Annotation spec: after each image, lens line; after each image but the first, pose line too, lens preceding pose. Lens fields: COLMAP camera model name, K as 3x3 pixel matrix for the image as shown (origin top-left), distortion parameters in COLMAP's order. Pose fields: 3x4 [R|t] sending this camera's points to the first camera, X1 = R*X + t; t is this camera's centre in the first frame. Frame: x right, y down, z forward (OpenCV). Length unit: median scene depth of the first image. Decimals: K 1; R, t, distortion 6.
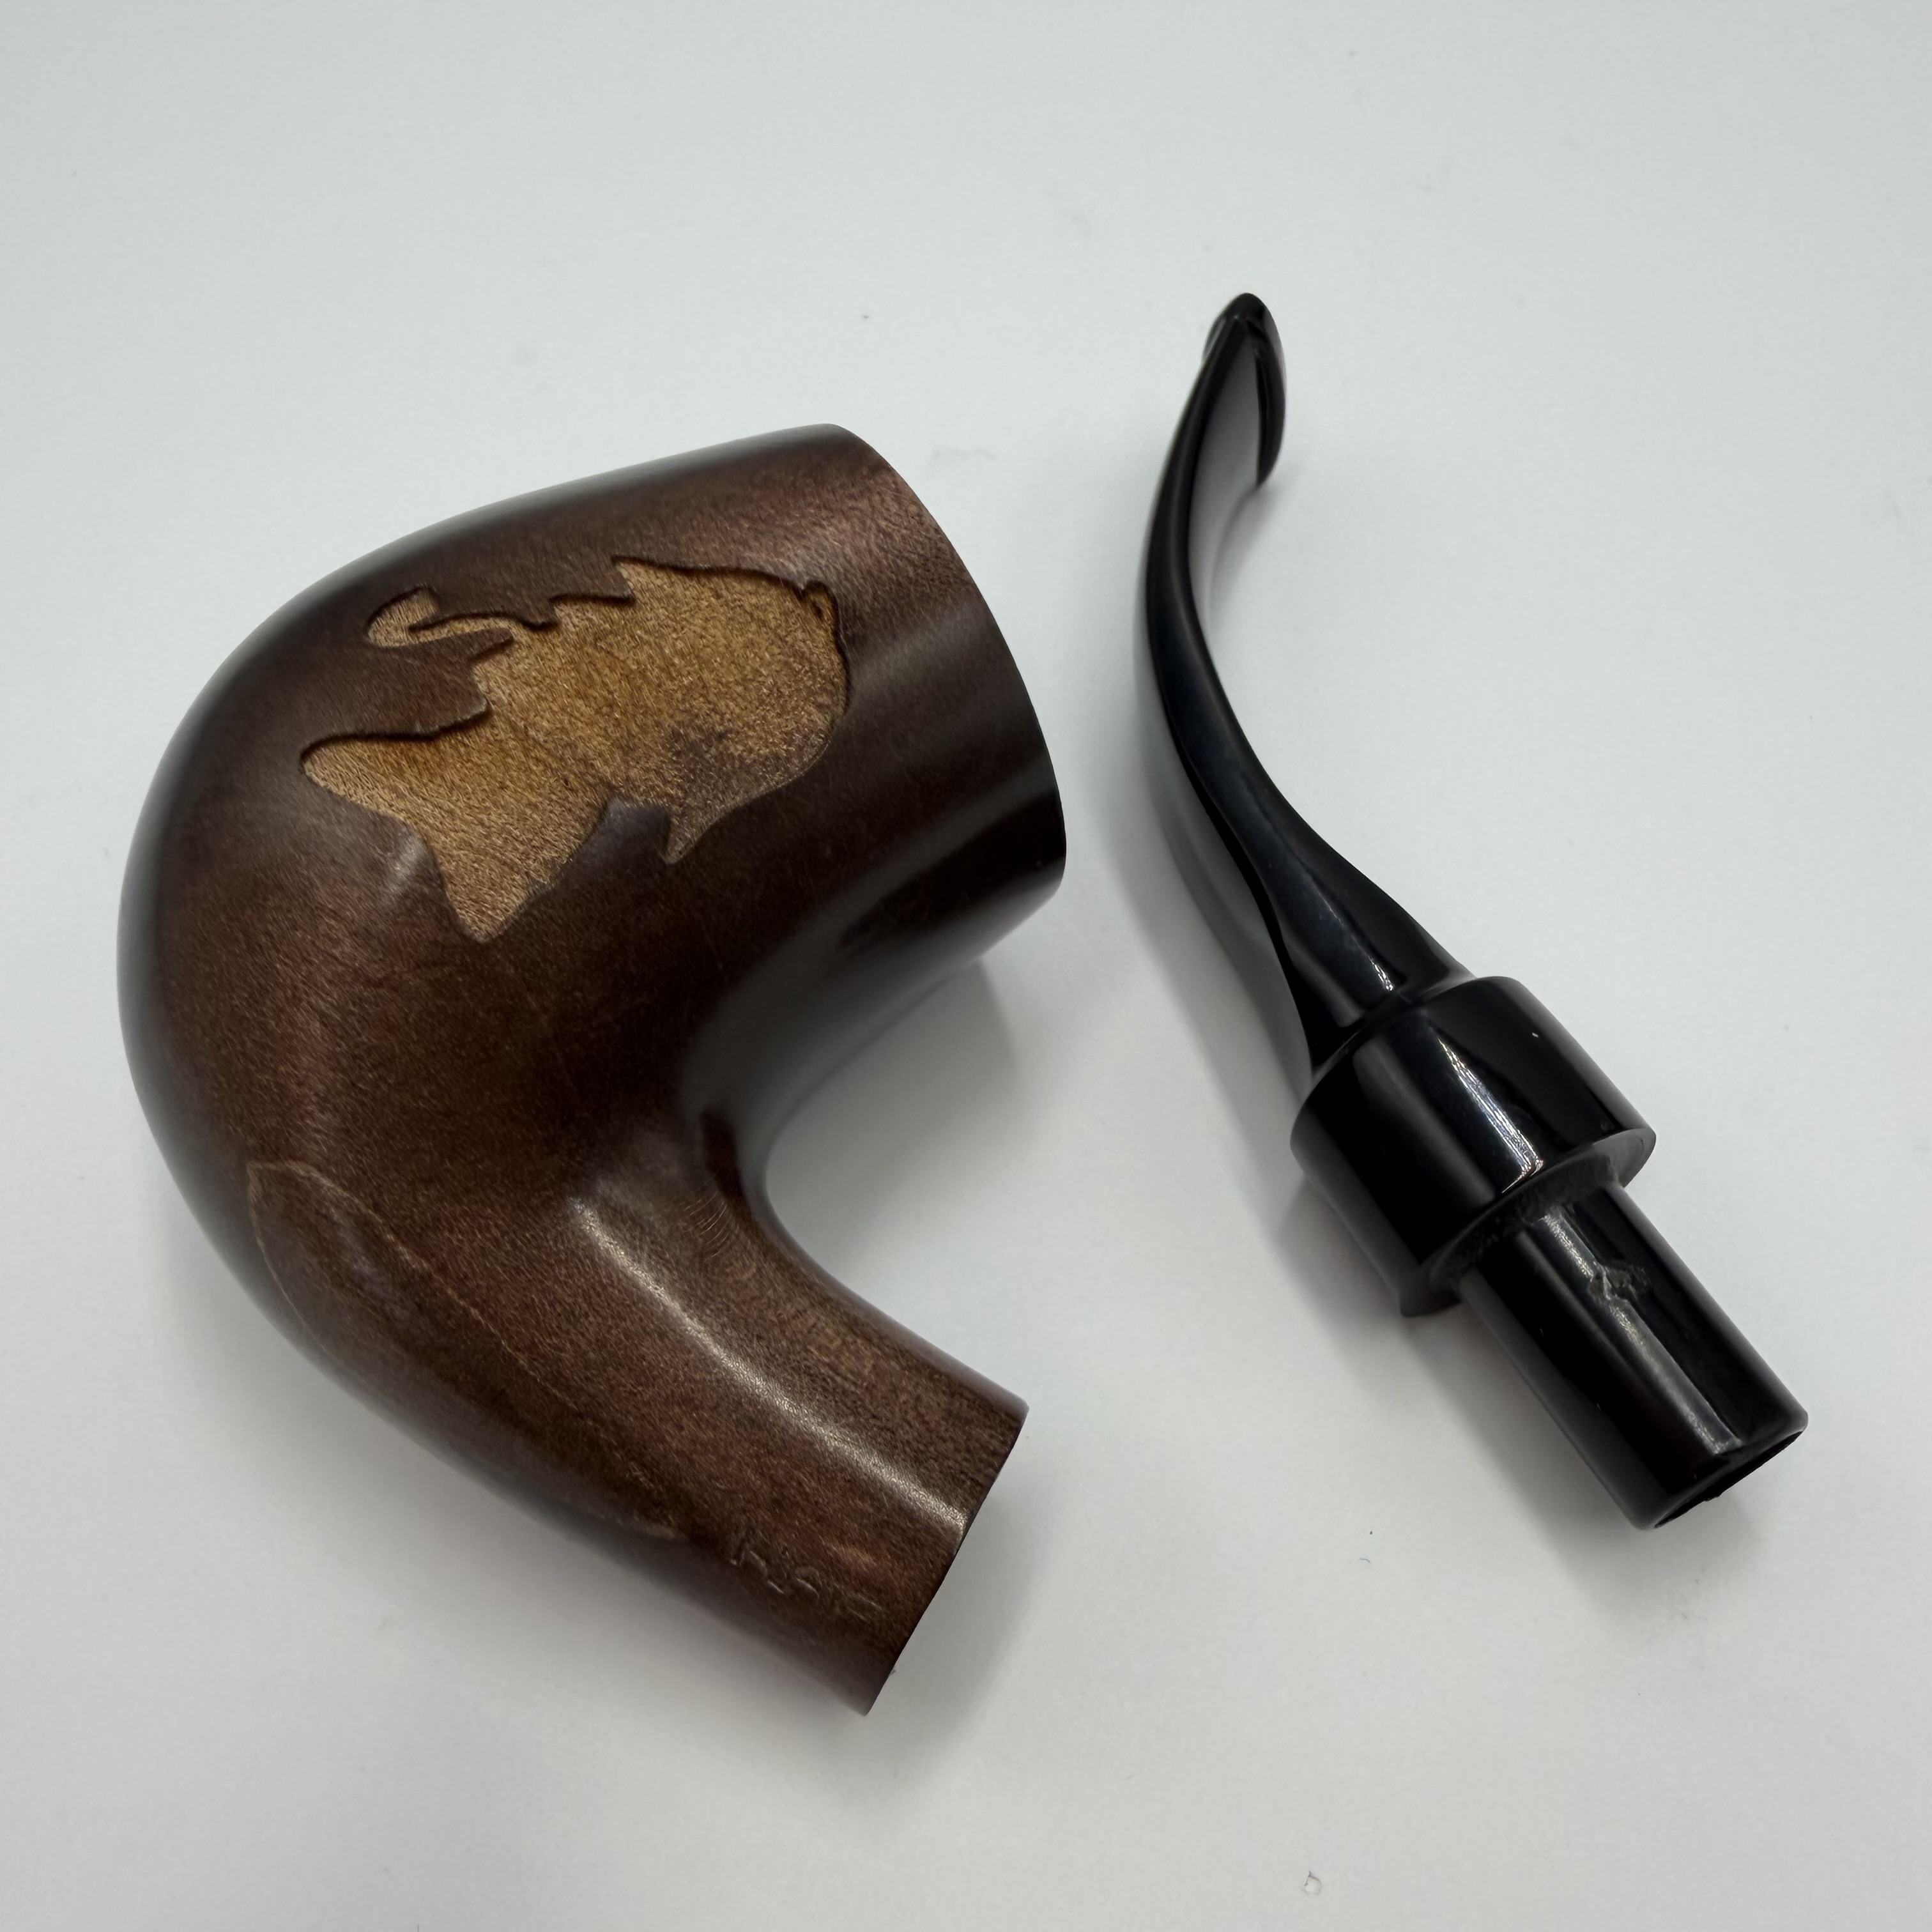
lens RADIAL K [[1873.4, 0, 966.0], [0, 1873.4, 966.0], [0, 0, 1]] dist [-0.004320, 0.005779]
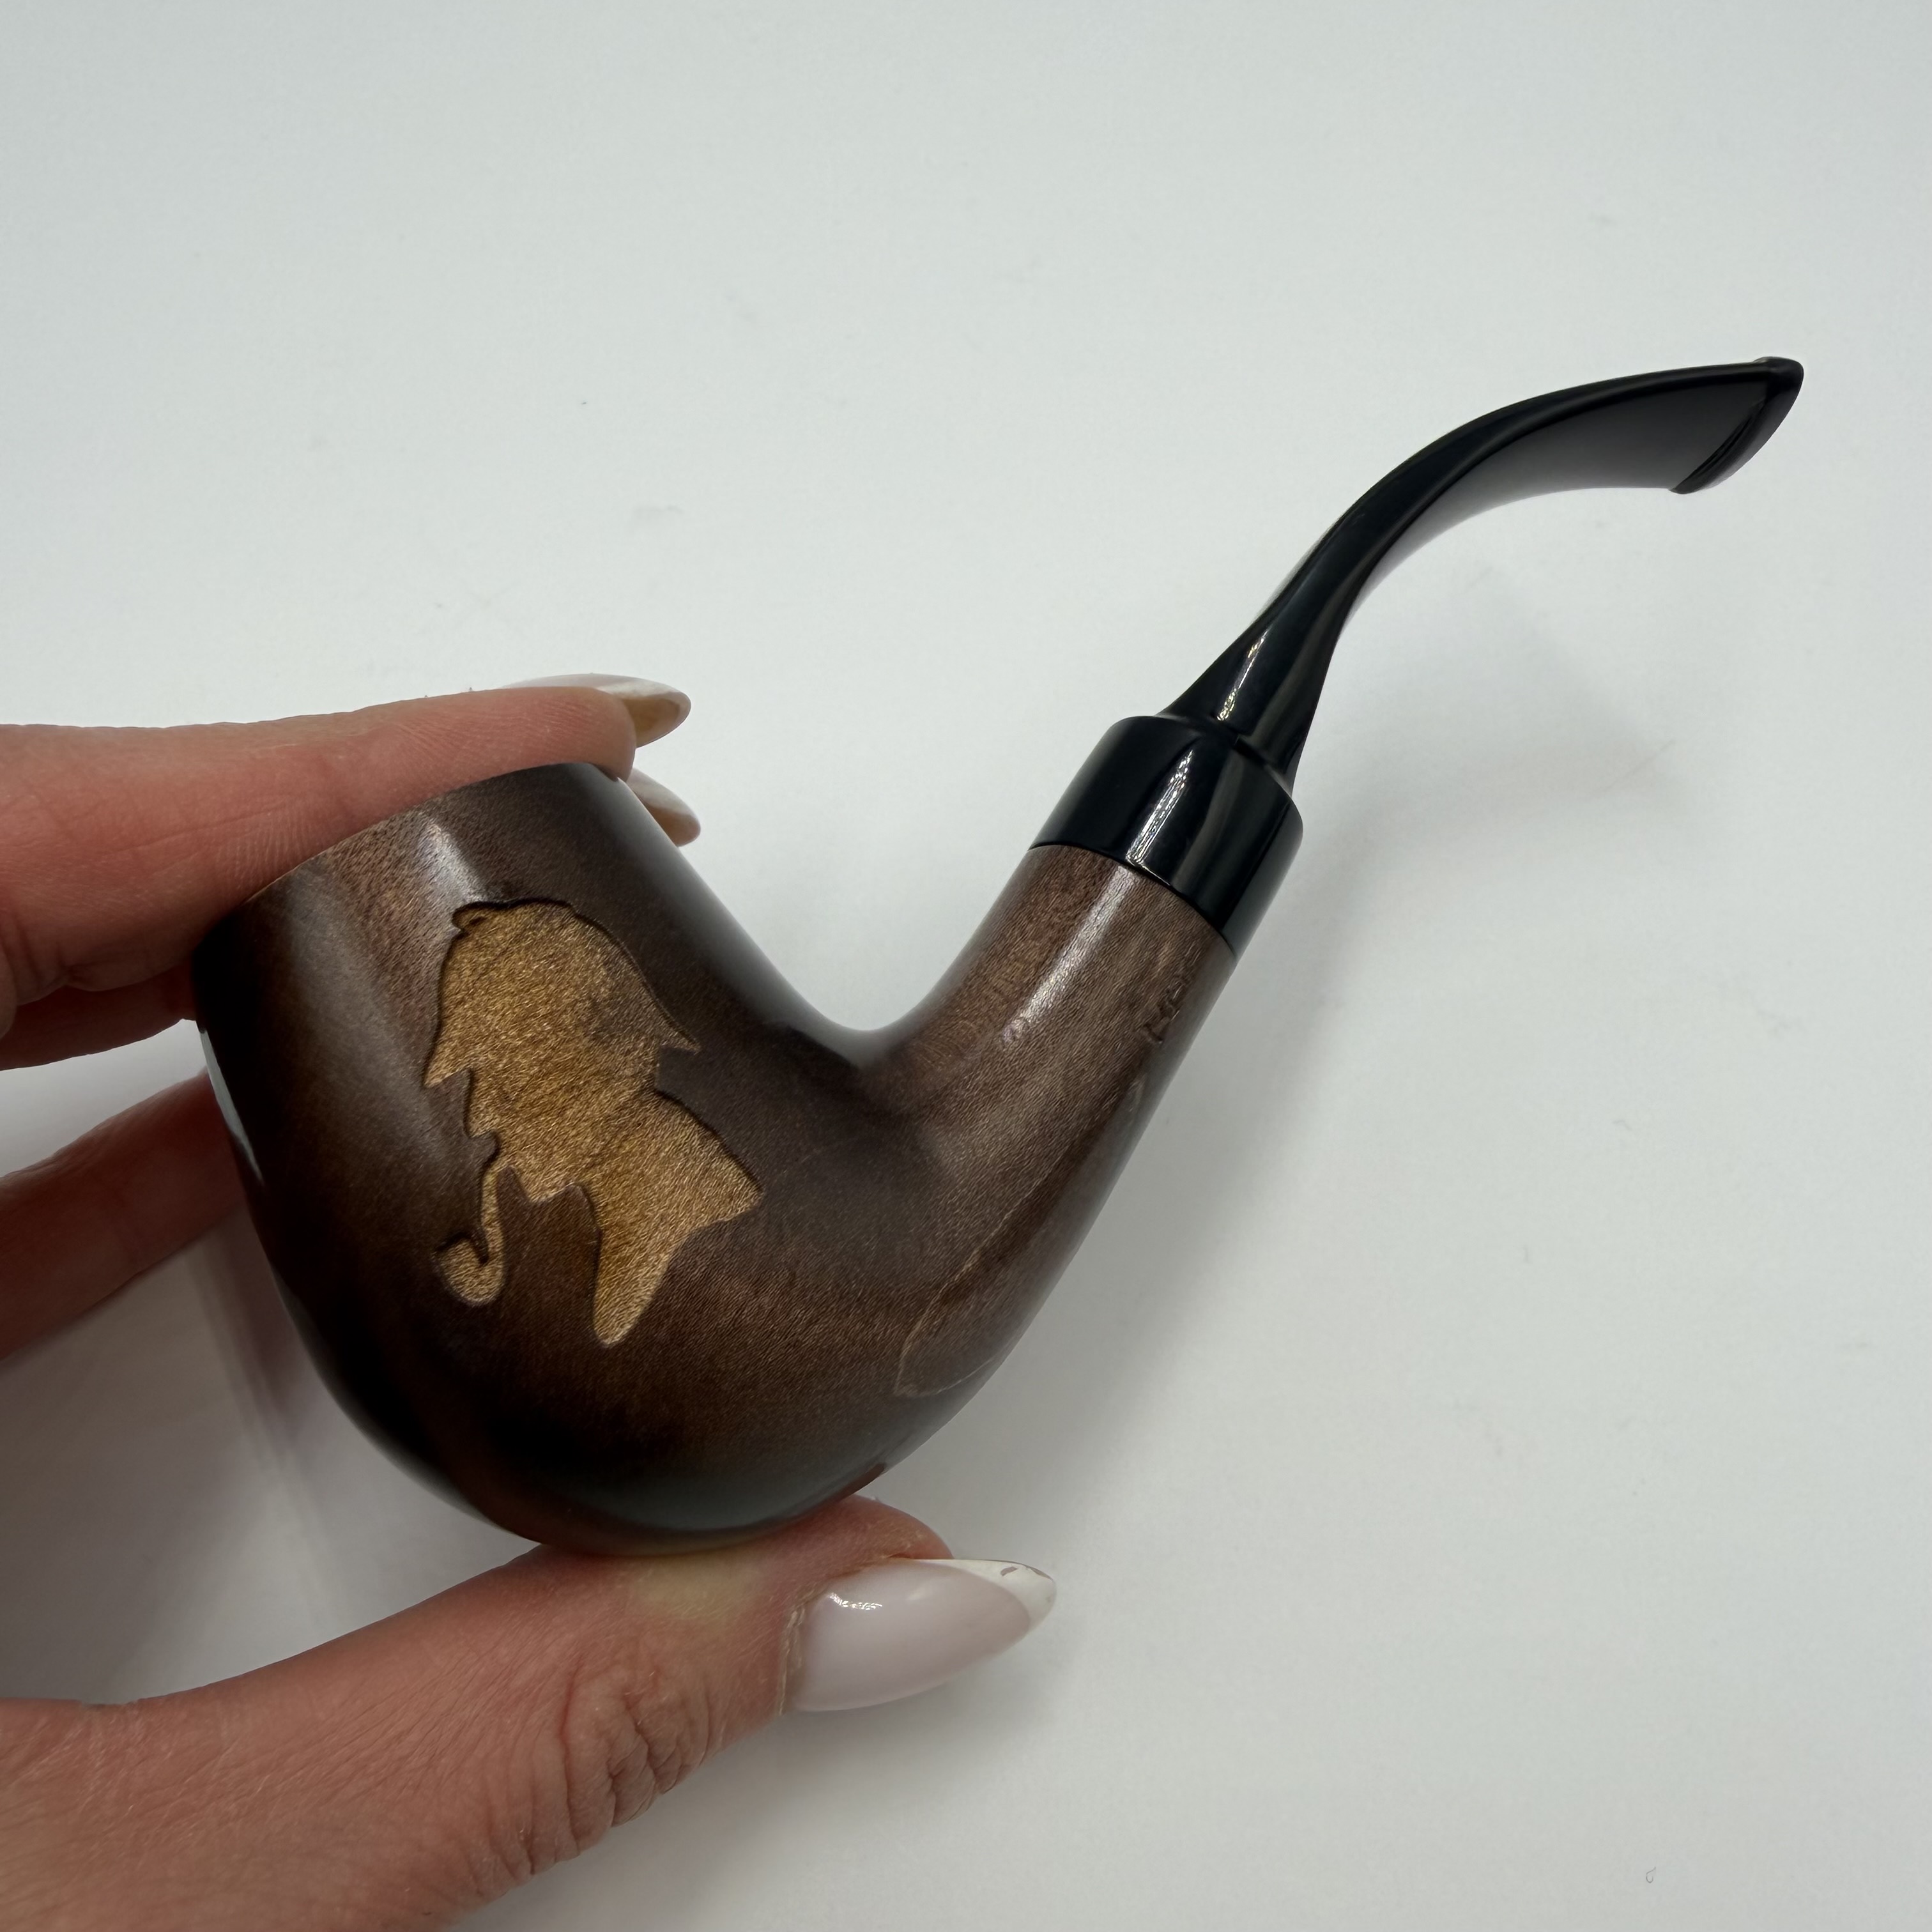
lens RADIAL K [[1873.4, 0, 966.0], [0, 1873.4, 966.0], [0, 0, 1]] dist [-0.004320, 0.005779]
pose [[0.036640, -0.988075, 0.149549, -0.281649], [0.862755, 0.106795, 0.494216, -0.521124], [-0.504294, 0.110916, 0.856379, -0.166109]]
